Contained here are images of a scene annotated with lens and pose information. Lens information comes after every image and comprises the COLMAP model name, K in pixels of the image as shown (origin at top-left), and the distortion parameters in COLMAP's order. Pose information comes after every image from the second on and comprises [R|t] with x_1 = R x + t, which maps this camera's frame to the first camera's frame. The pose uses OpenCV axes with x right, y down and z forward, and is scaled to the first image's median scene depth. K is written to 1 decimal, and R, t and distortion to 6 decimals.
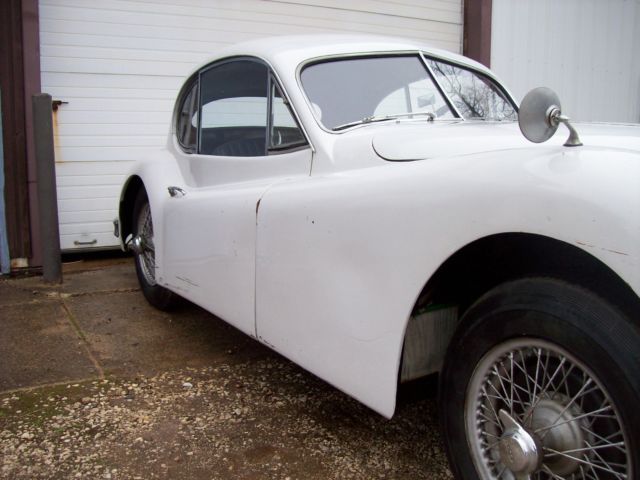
lens RADIAL K [[675.3, 0, 330.5], [0, 675.3, 242.2], [0, 0, 1]] dist [-0.188315, 0.153458]
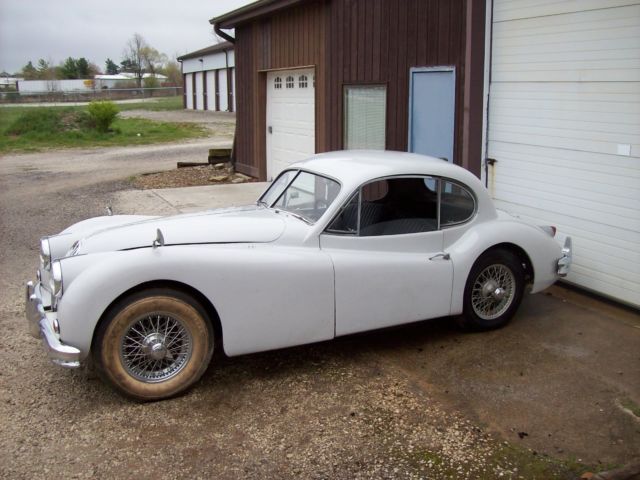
lens RADIAL K [[675.3, 0, 330.5], [0, 675.3, 242.2], [0, 0, 1]] dist [-0.188315, 0.153458]
pose [[-0.082406, 0.202244, -0.975862, 1.819635], [-0.163038, 0.963265, 0.213400, -0.458807], [0.983172, 0.176688, -0.046406, 1.101565]]
